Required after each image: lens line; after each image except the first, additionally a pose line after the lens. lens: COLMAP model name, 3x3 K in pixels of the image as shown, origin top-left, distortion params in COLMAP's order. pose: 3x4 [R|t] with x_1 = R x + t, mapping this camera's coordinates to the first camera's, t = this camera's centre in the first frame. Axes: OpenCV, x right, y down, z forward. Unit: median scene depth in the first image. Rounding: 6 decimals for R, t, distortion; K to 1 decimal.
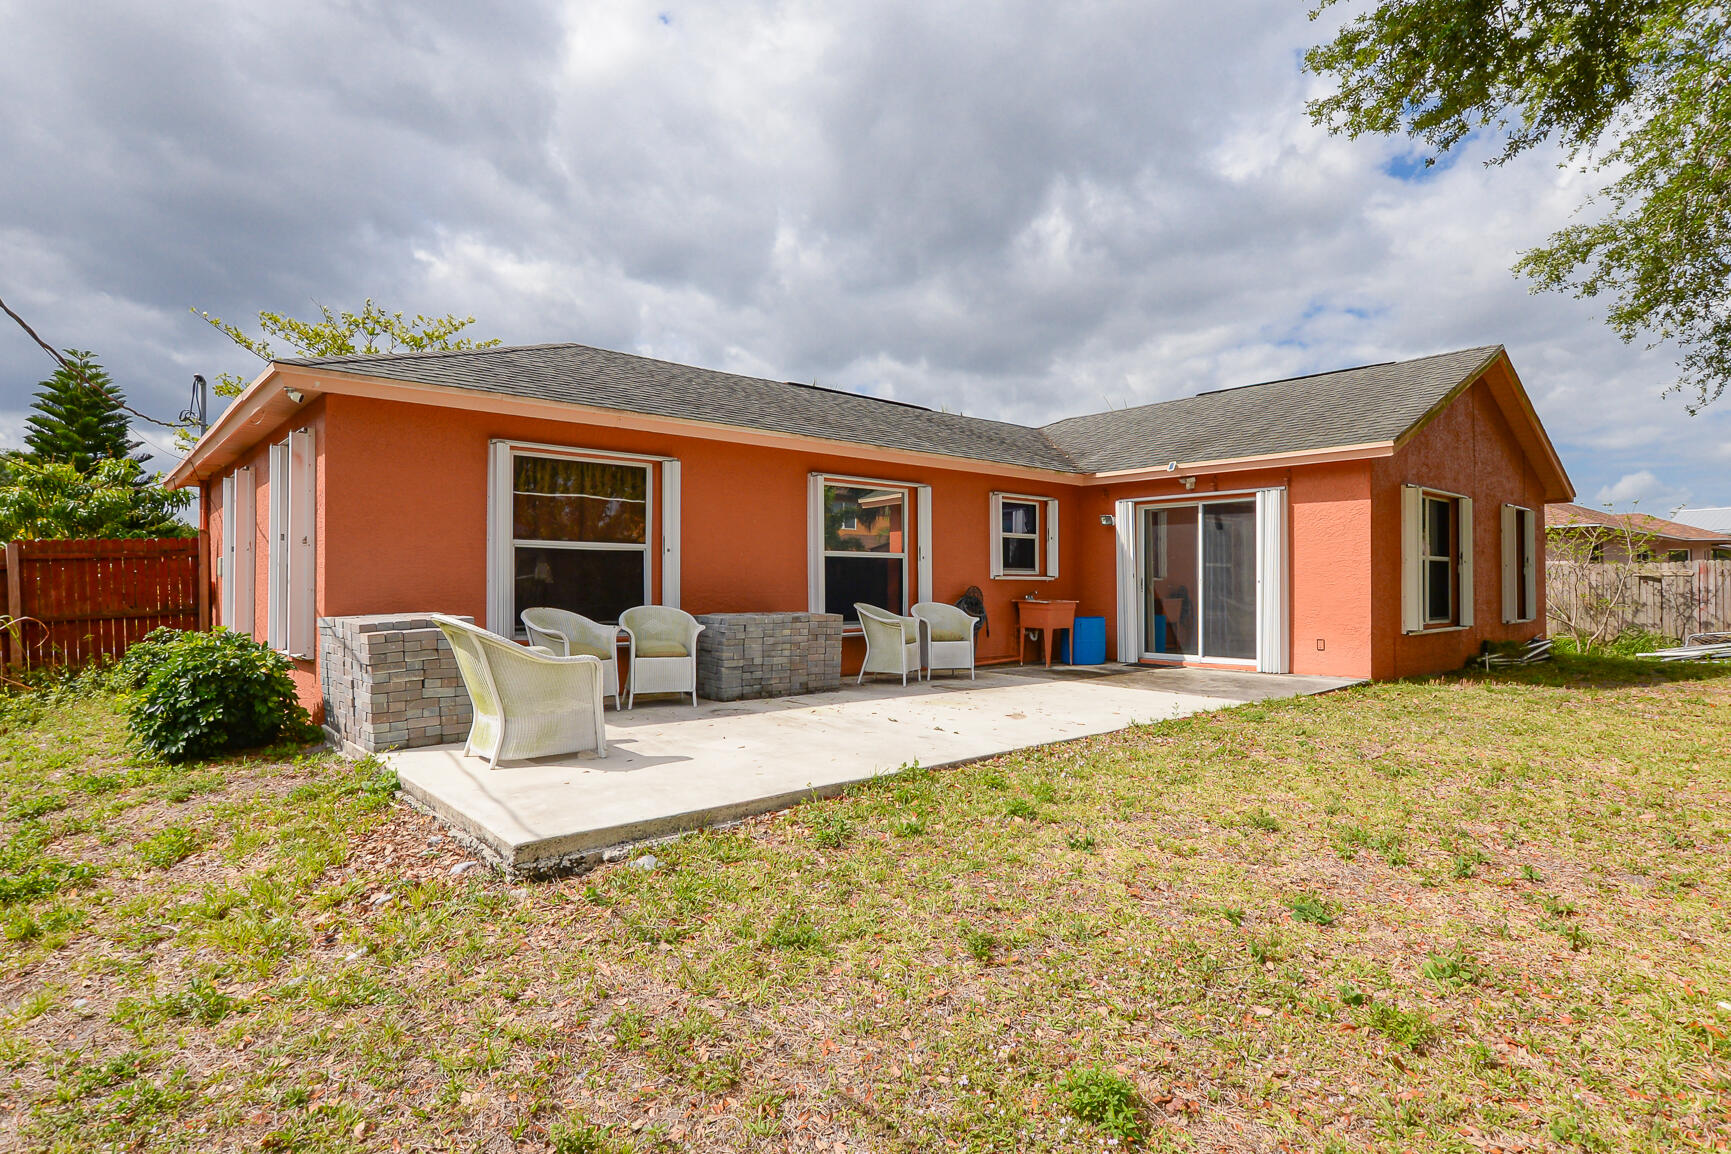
lens RADIAL K [[904.3, 0, 857.9], [0, 904.3, 577.5], [0, 0, 1]] dist [0.017786, -0.000038]
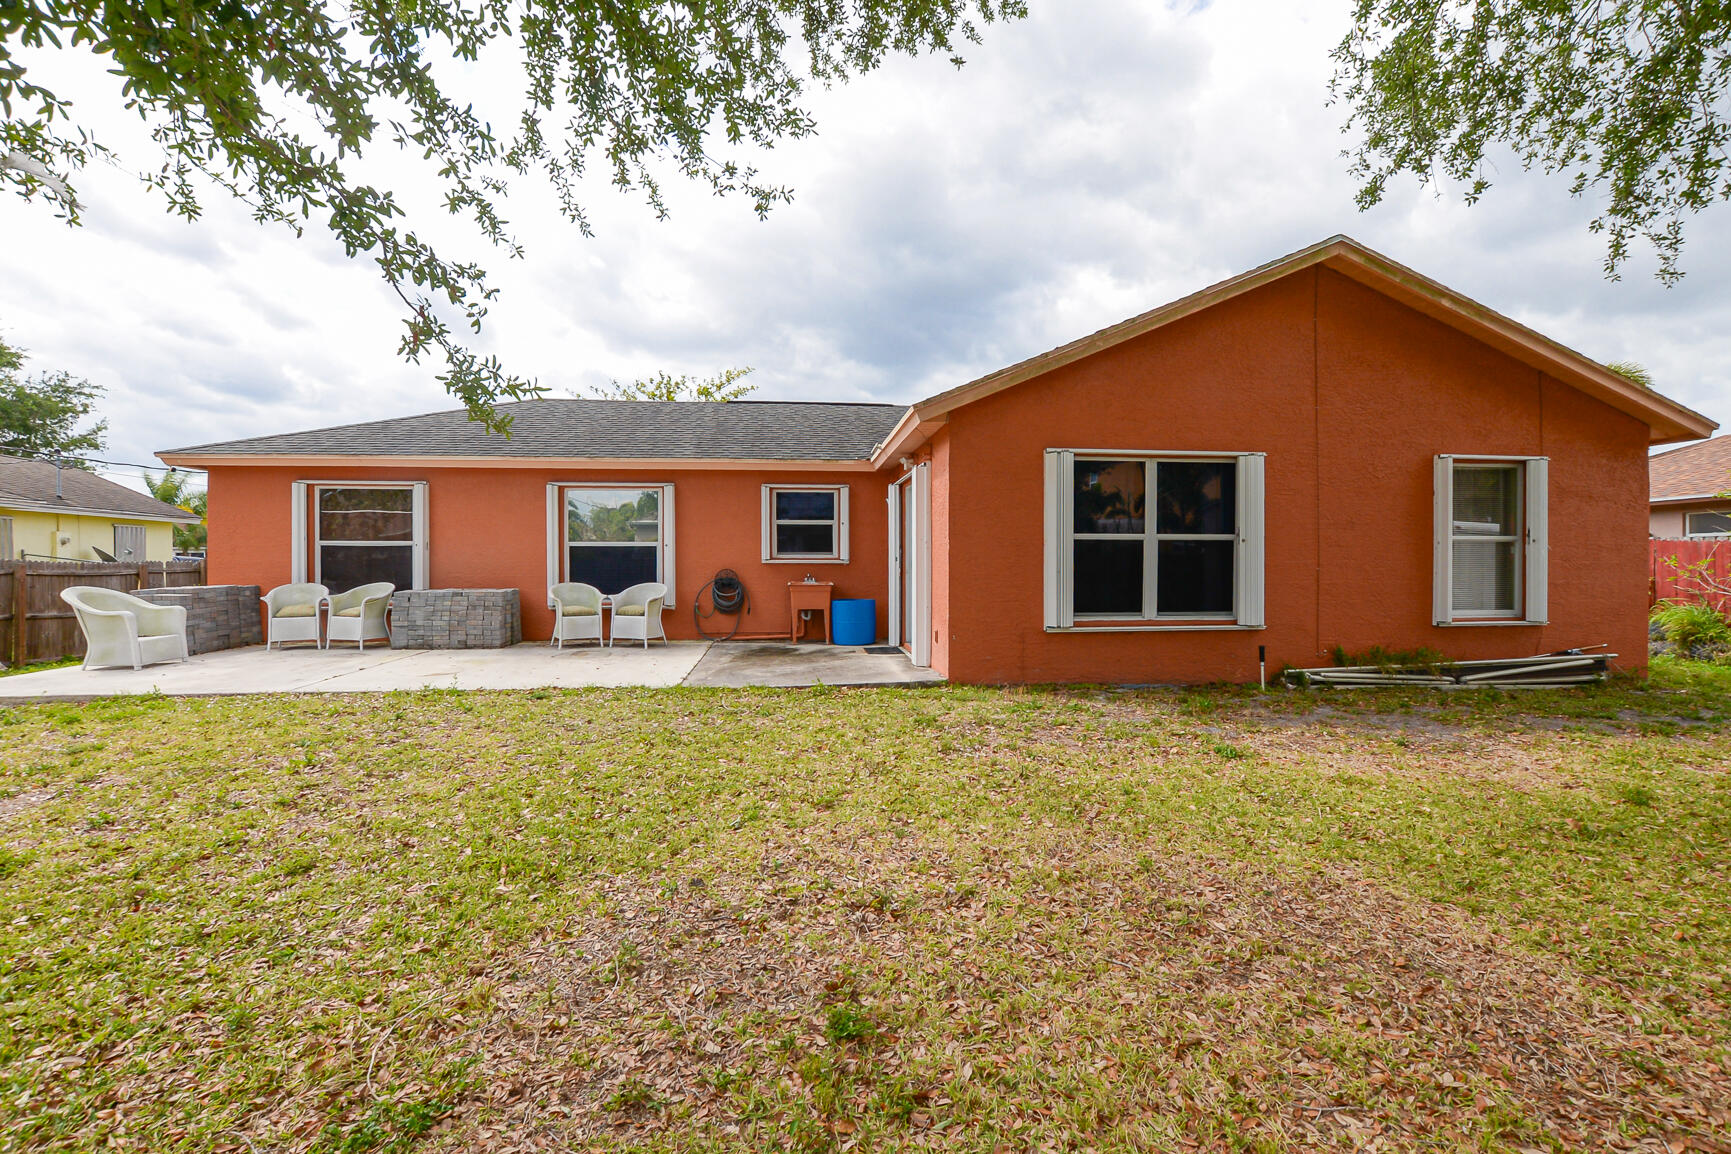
lens RADIAL K [[807.9, 0, 862.7], [0, 807.9, 573.7], [0, 0, 1]] dist [0.006333, 0.000904]
pose [[0.812485, 0.001629, -0.582981, 0.841974], [0.006068, 0.999918, 0.011251, 0.004018], [0.582951, -0.012679, 0.812408, 0.268094]]
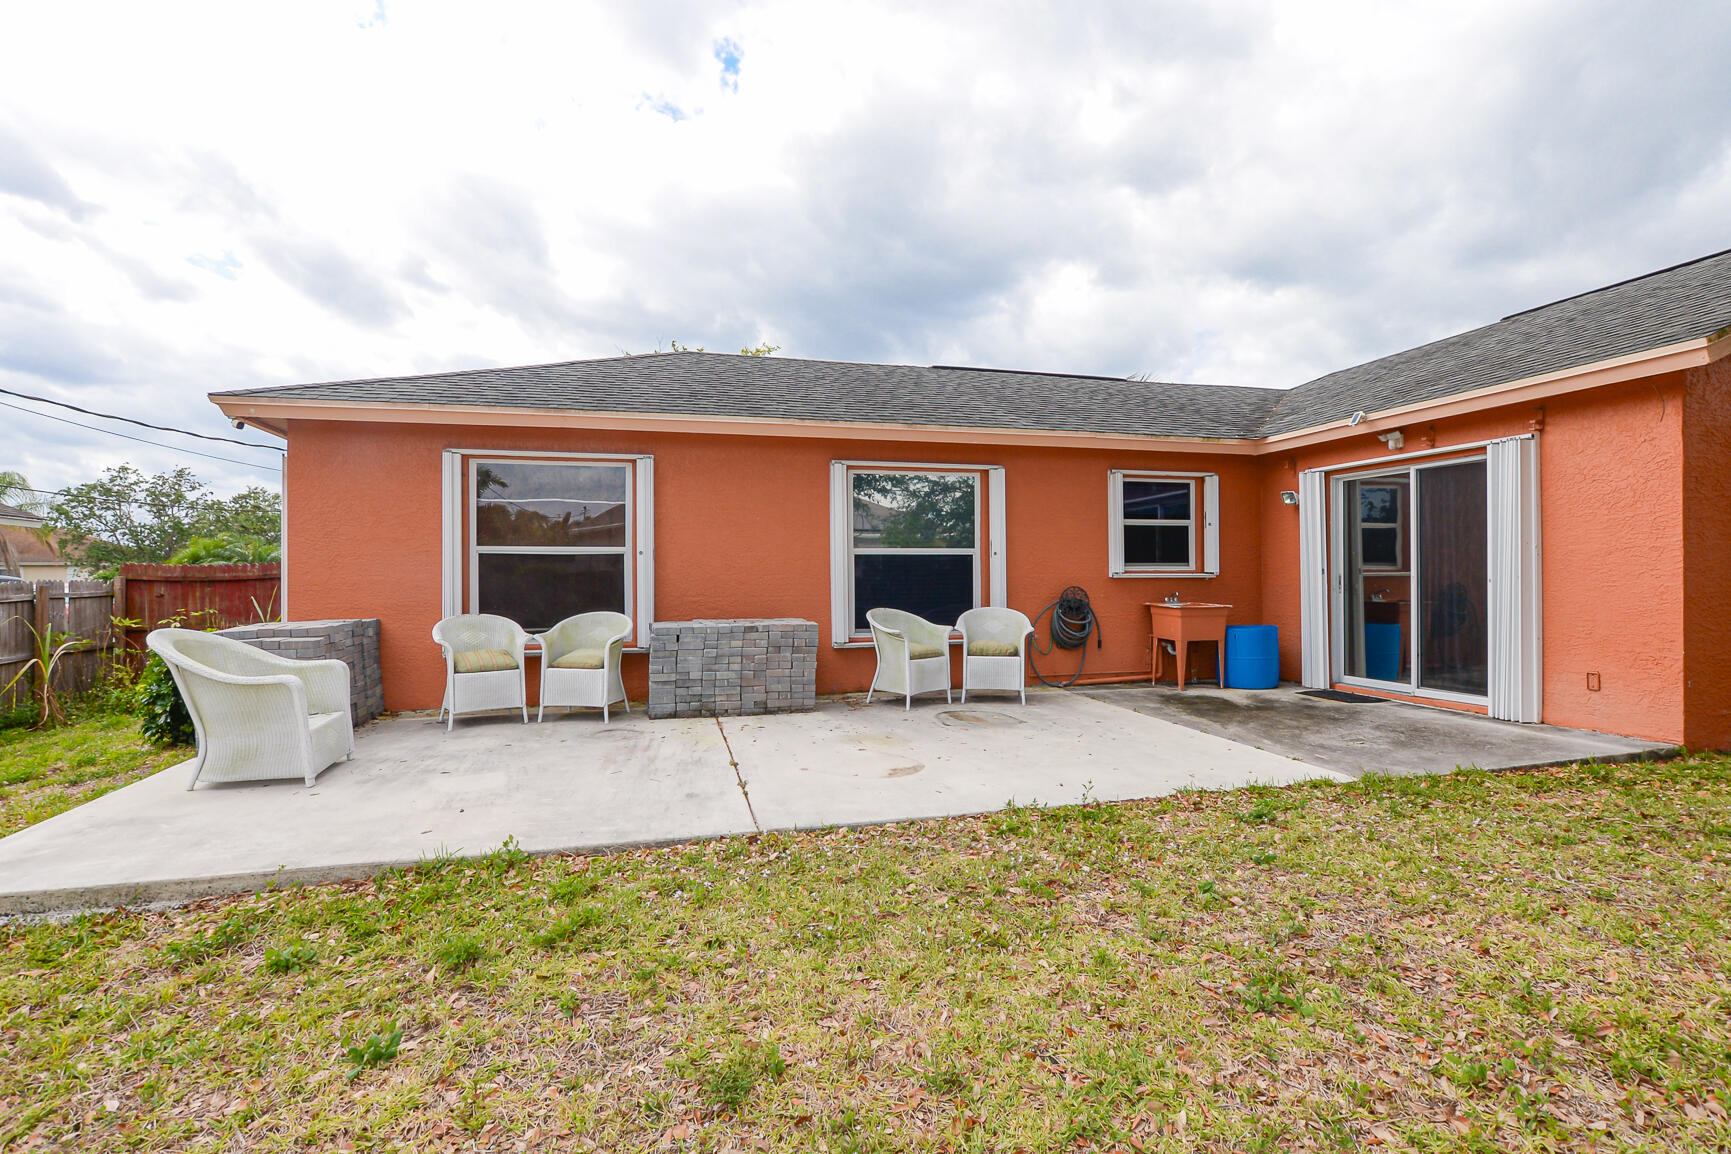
lens RADIAL K [[836.7, 0, 873.9], [0, 836.7, 583.9], [0, 0, 1]] dist [-0.012579, -0.000060]
pose [[0.902297, -0.010032, -0.430998, 0.283924], [0.012346, 0.999920, 0.002572, 0.002248], [0.430938, -0.007642, 0.902349, 0.240076]]
